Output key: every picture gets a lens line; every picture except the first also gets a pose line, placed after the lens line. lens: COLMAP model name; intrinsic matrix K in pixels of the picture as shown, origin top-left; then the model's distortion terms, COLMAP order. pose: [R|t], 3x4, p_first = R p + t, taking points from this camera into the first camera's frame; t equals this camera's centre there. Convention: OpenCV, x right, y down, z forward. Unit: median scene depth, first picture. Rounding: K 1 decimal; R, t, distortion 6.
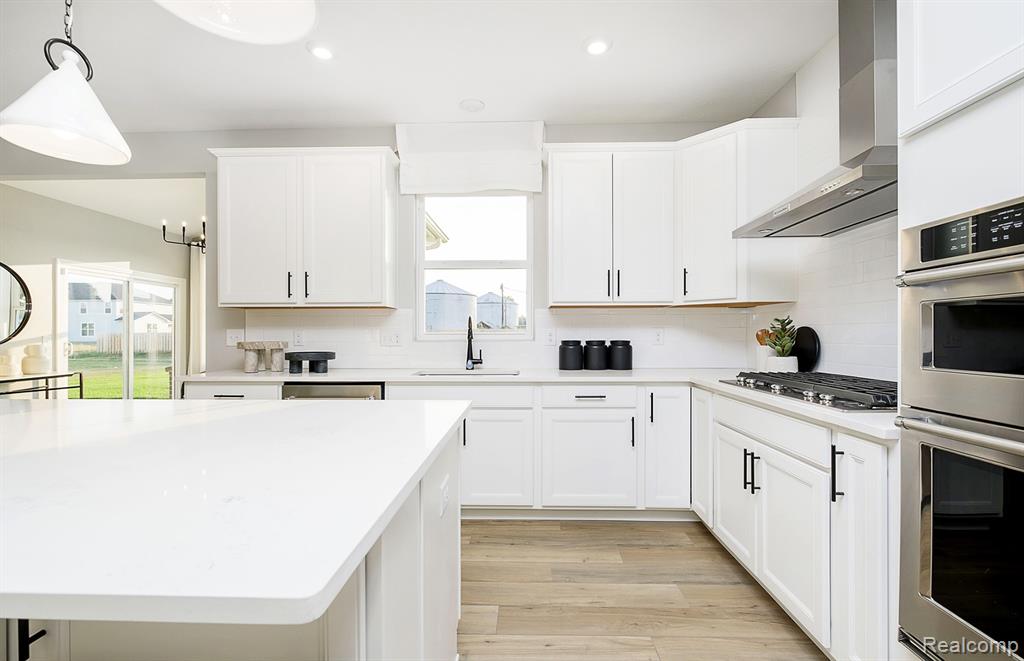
lens RADIAL K [[451.4, 0, 513.4], [0, 451.4, 332.9], [0, 0, 1]] dist [0.000525, 0.000036]
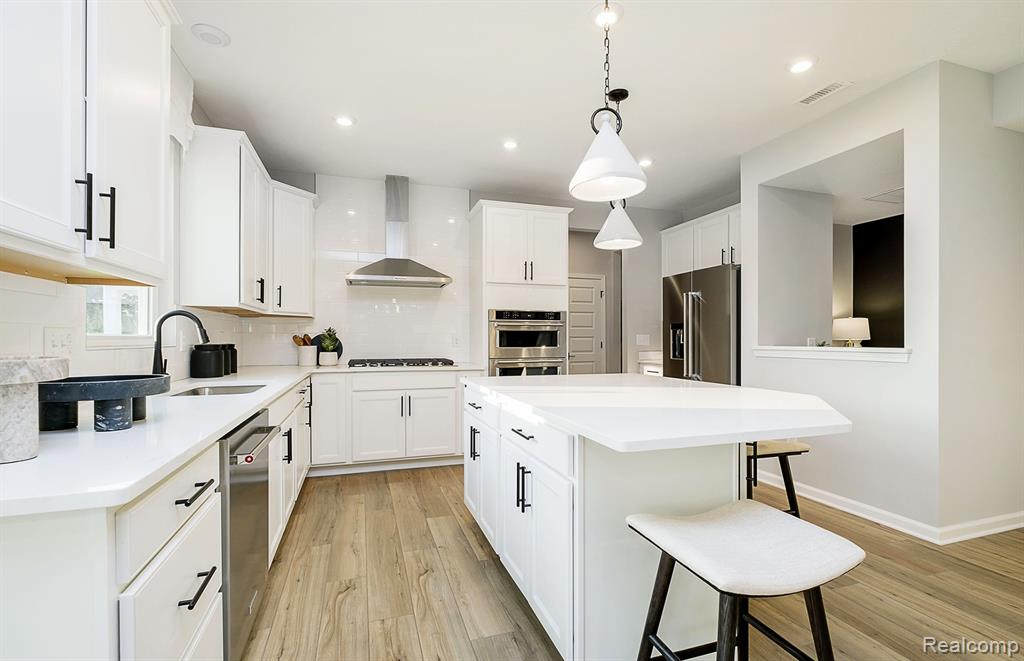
lens RADIAL K [[451.4, 0, 511.9], [0, 451.4, 336.8], [0, 0, 1]] dist [0.000525, 0.000036]
pose [[-0.349989, 0.006812, 0.936729, -1.204203], [-0.001694, 0.999967, -0.007905, 0.009179], [-0.936752, -0.004354, -0.349966, 0.985324]]
